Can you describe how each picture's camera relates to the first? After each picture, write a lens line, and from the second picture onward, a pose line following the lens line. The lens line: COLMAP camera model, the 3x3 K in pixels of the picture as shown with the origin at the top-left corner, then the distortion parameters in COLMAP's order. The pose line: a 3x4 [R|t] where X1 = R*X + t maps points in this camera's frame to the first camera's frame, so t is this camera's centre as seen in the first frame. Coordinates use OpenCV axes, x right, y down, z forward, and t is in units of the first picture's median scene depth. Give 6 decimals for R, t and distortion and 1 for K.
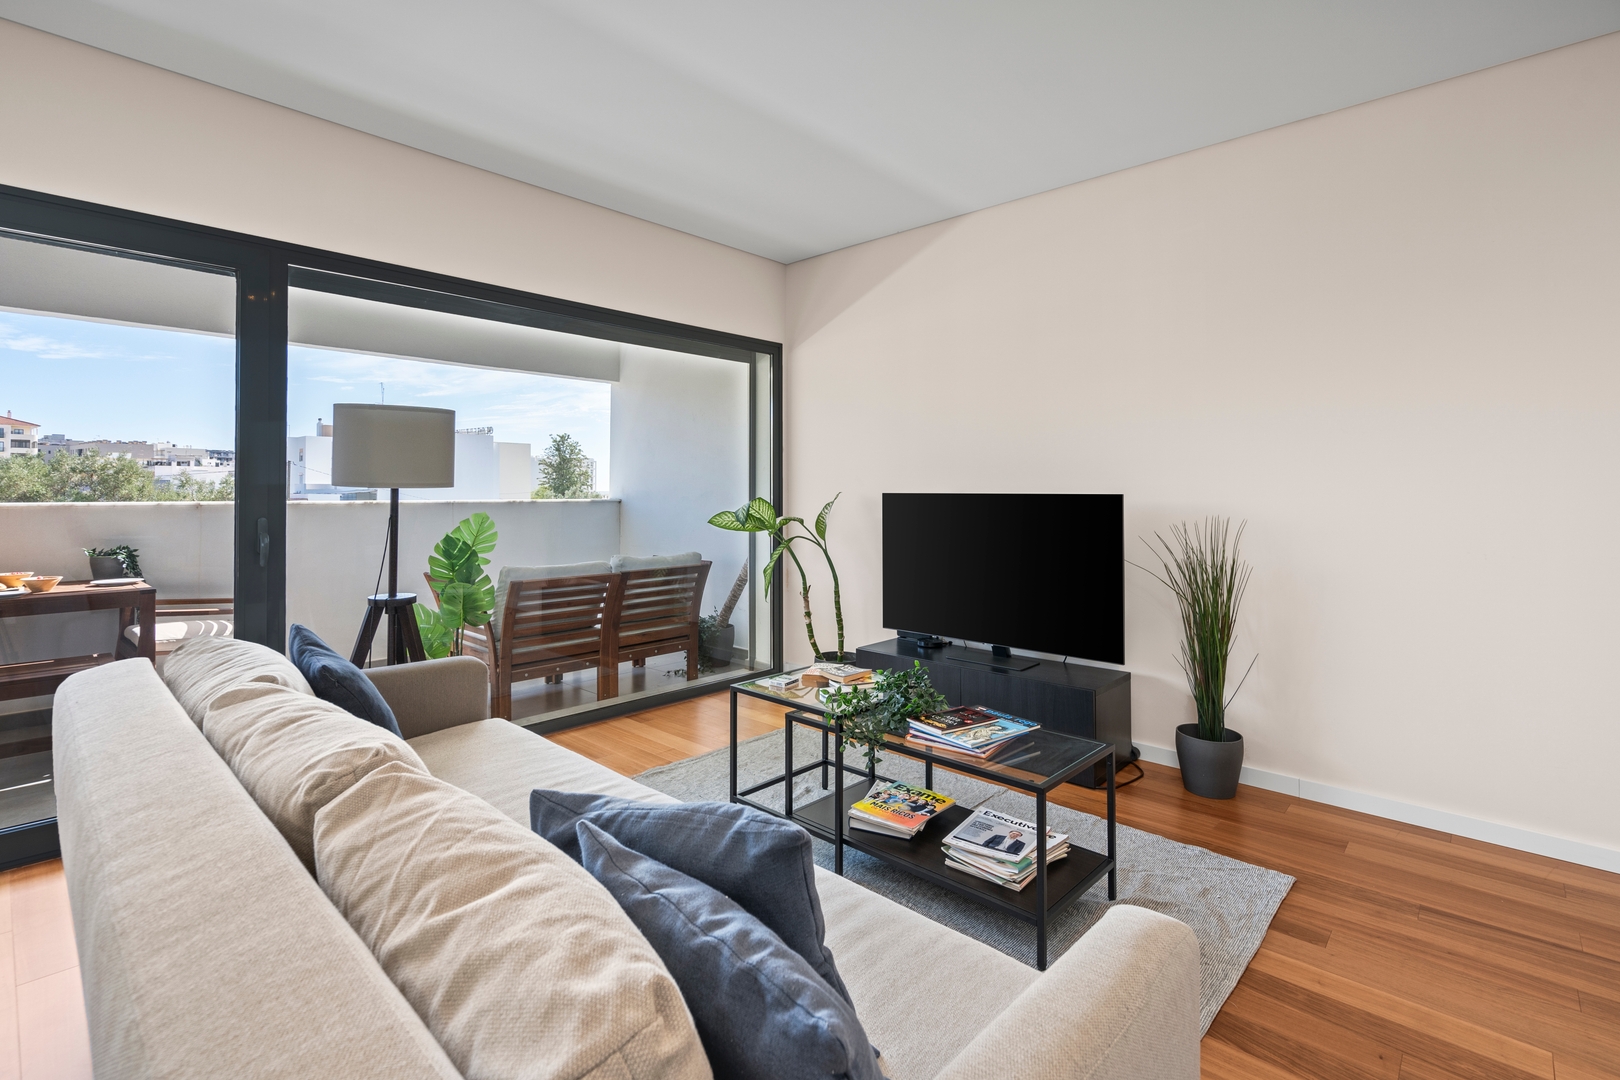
lens RADIAL K [[756.1, 0, 801.6], [0, 756.1, 468.6], [0, 0, 1]] dist [-0.000830, -0.000081]
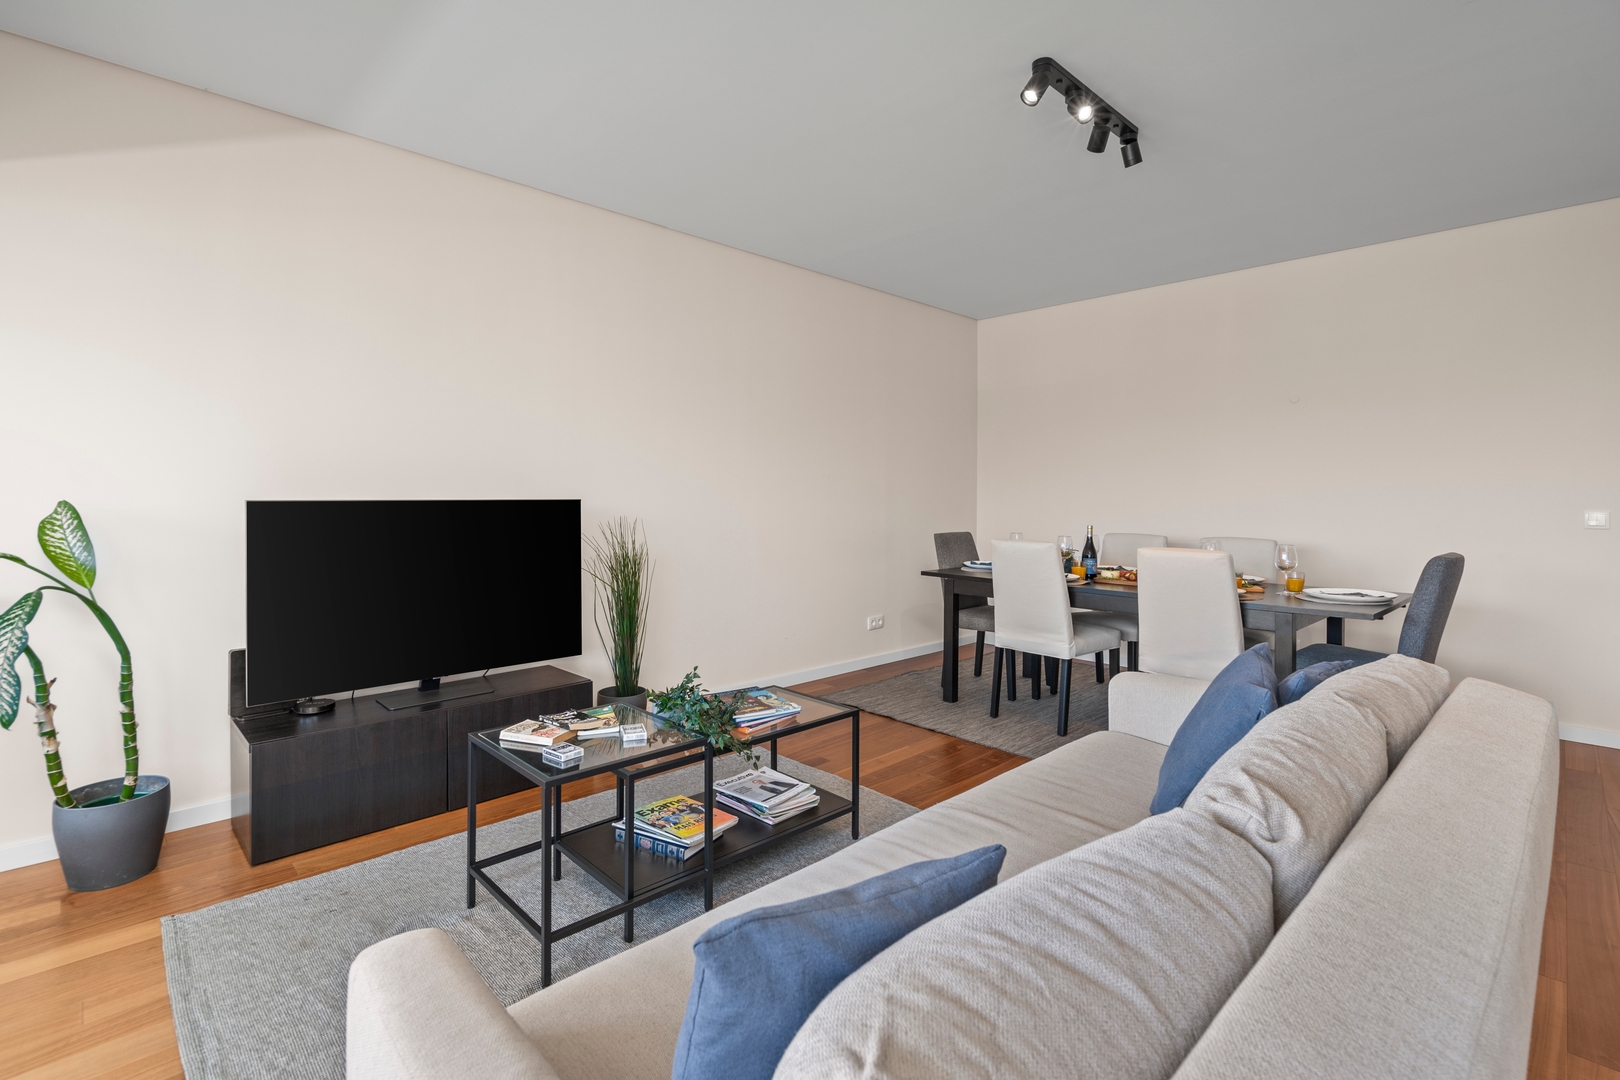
lens RADIAL K [[756.1, 0, 801.6], [0, 756.1, 468.6], [0, 0, 1]] dist [-0.000830, -0.000081]
pose [[0.056712, 0.034543, 0.997793, -0.501444], [-0.029474, 0.999024, -0.032910, 0.011985], [-0.997955, -0.027543, 0.057675, 0.471615]]
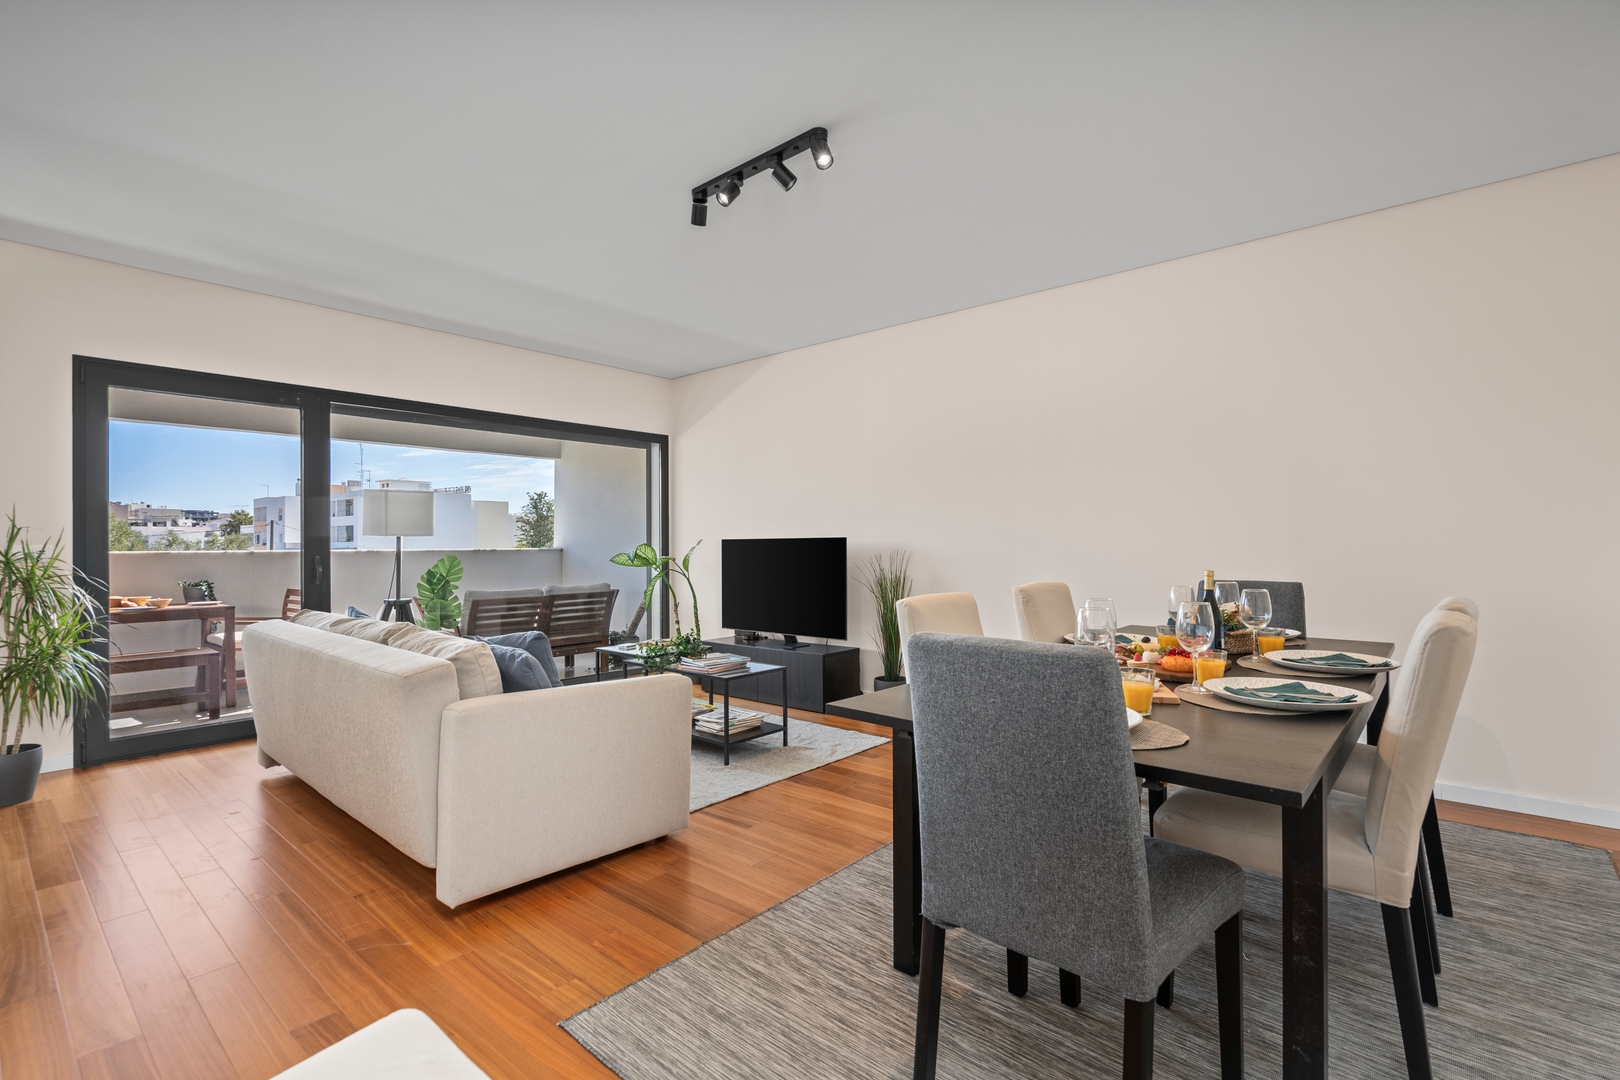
lens RADIAL K [[738.0, 0, 806.6], [0, 738.0, 521.5], [0, 0, 1]] dist [-0.001713, 0.000511]
pose [[0.999224, -0.008351, 0.038503, 0.213127], [0.008462, 0.999960, -0.002723, 0.002127], [-0.038479, 0.003047, 0.999255, -0.467648]]
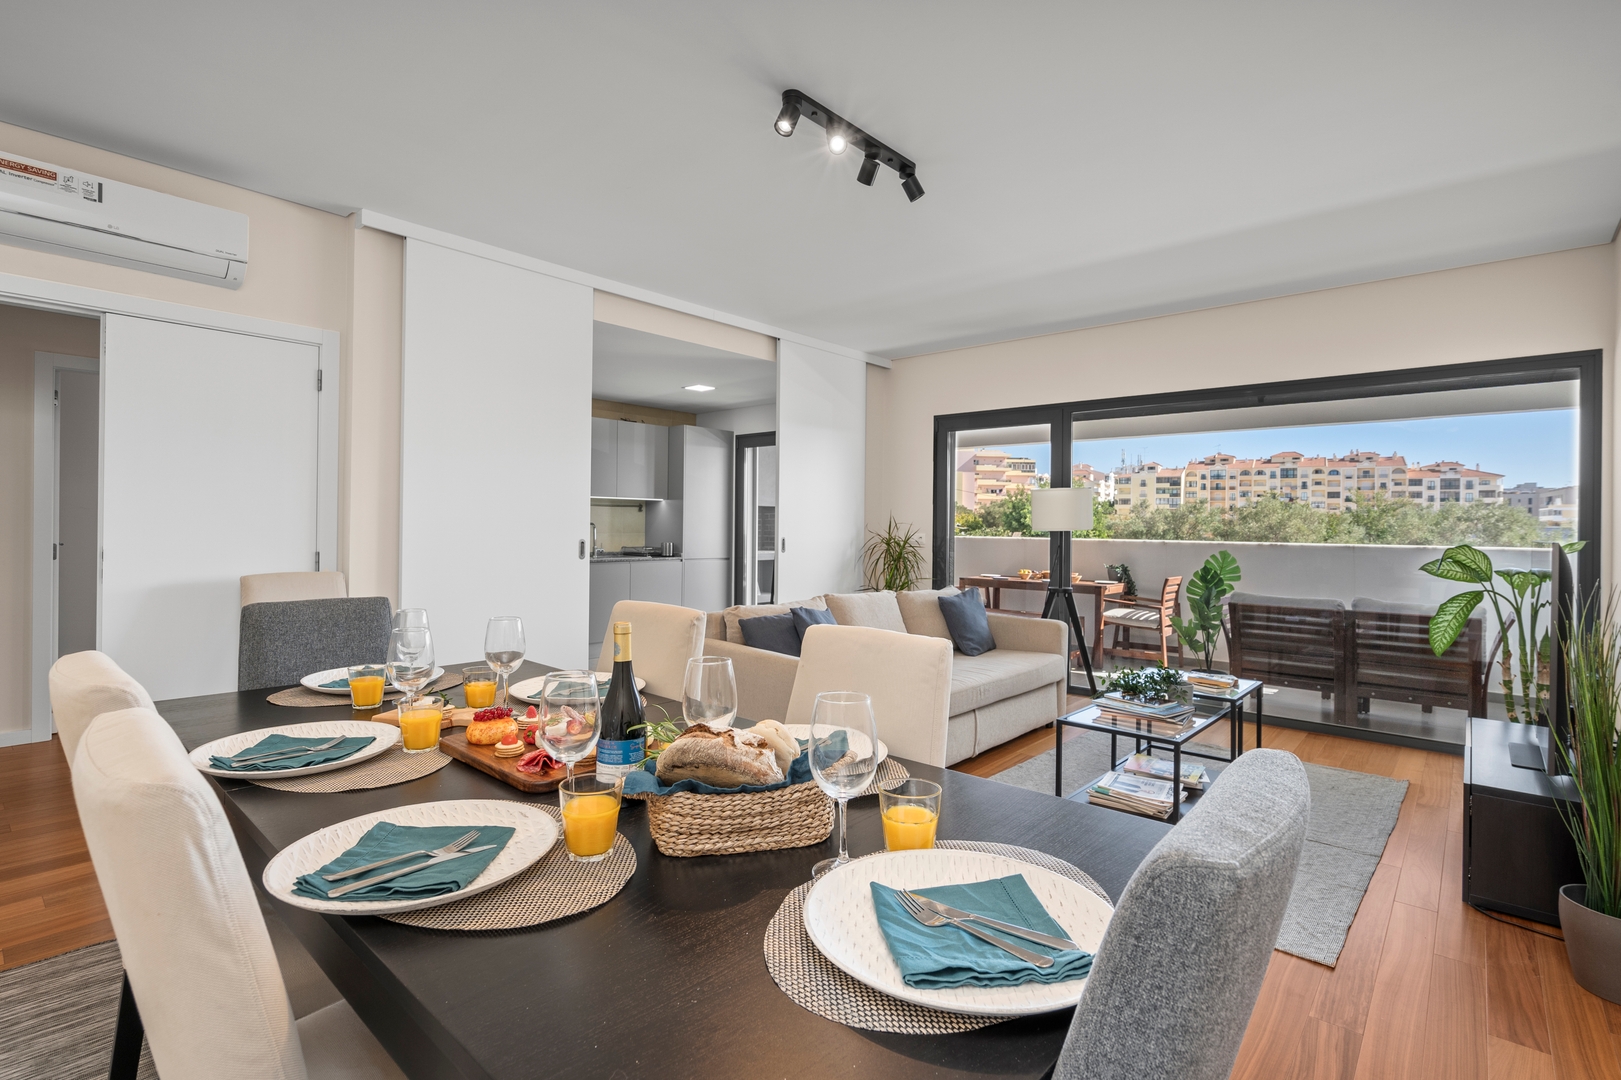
lens RADIAL K [[766.4, 0, 806.9], [0, 766.4, 522.8], [0, 0, 1]] dist [0.000520, 0.000127]
pose [[0.031166, -0.007403, -0.999487, 0.865399], [0.015562, 0.999855, -0.006921, 0.006492], [0.999393, -0.015338, 0.031277, 0.198404]]
